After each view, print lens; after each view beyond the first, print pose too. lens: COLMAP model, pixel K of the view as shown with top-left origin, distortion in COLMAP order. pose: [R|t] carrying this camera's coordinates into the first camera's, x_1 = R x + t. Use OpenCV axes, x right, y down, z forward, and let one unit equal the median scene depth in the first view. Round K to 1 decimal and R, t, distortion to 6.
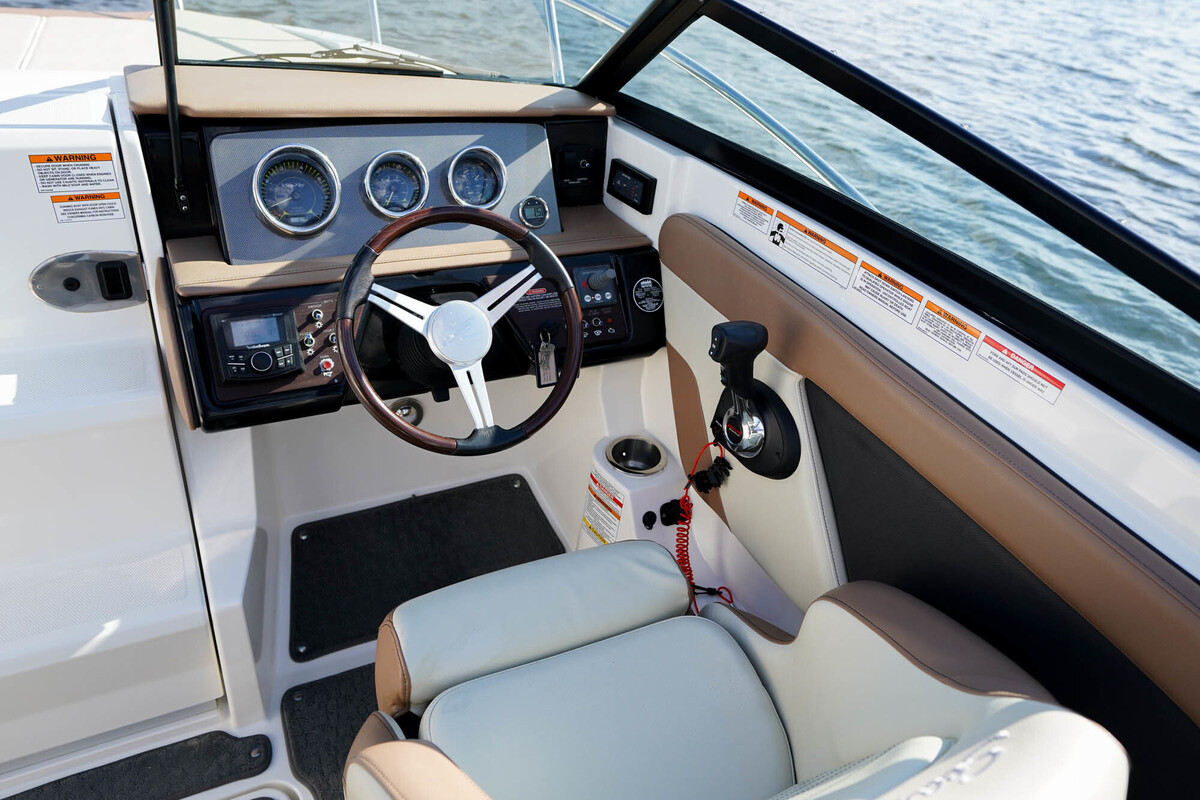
lens RADIAL K [[820.4, 0, 600.4], [0, 820.4, 402.4], [0, 0, 1]] dist [-0.006779, 0.011644]
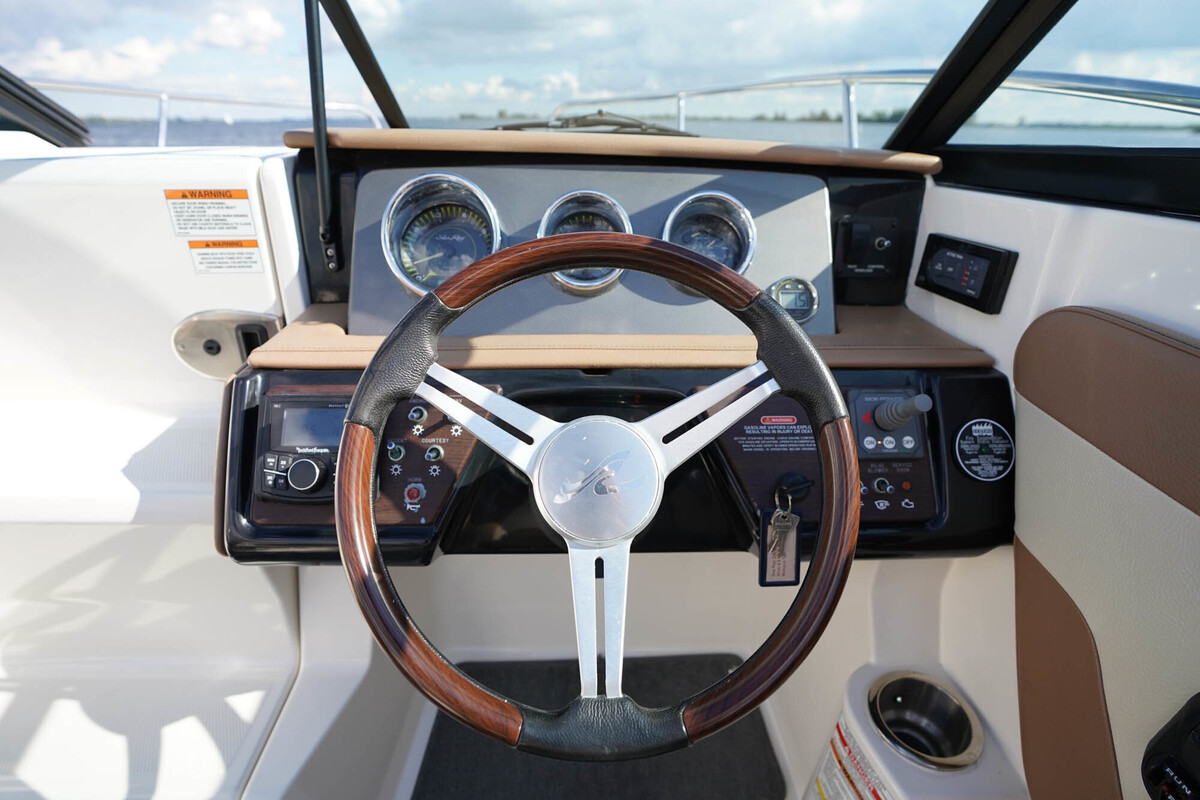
lens RADIAL K [[603.5, 0, 590.4], [0, 603.5, 395.3], [0, 0, 1]] dist [-0.050367, -0.000199]
pose [[0.901813, 0.098734, -0.420697, -0.019472], [-0.169000, 0.976591, -0.133073, -0.070221], [0.397710, 0.191105, 0.897388, 0.539266]]
